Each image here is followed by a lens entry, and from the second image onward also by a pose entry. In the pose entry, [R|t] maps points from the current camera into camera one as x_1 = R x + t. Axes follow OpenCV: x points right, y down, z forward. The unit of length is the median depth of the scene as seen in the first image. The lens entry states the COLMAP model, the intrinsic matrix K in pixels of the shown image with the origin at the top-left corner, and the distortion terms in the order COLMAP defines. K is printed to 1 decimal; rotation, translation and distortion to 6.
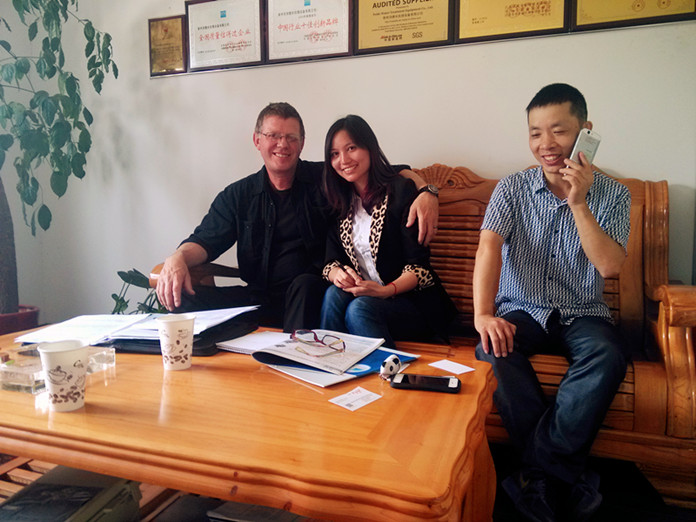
lens RADIAL K [[546.8, 0, 357.6], [0, 546.8, 258.0], [0, 0, 1]] dist [0.075239, -0.108785]
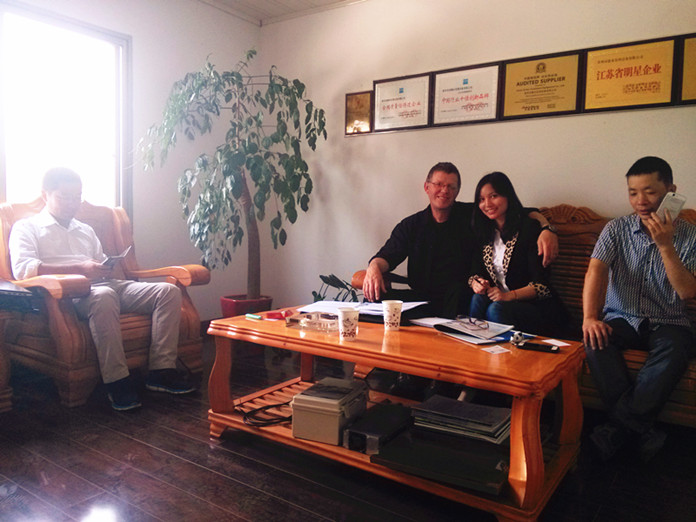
lens RADIAL K [[548.2, 0, 348.0], [0, 548.2, 261.0], [0, 0, 1]] dist [0.066514, -0.120404]
pose [[0.967048, 0.042474, -0.251026, -0.013704], [-0.047350, 0.998788, -0.013414, 0.003160], [0.250152, 0.024858, 0.967887, -0.403370]]
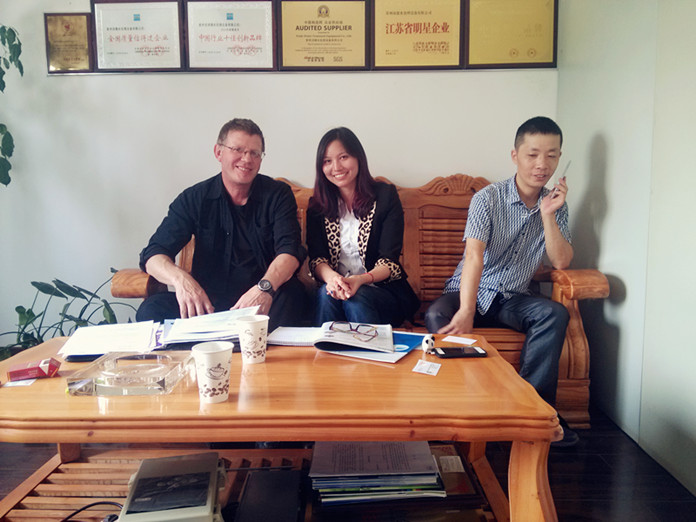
lens RADIAL K [[546.8, 0, 357.6], [0, 546.8, 258.0], [0, 0, 1]] dist [0.075239, -0.108785]
pose [[0.941995, -0.039105, 0.333342, -0.261651], [0.034808, 0.999216, 0.018855, -0.017455], [-0.333818, -0.006158, 0.942617, -0.085008]]
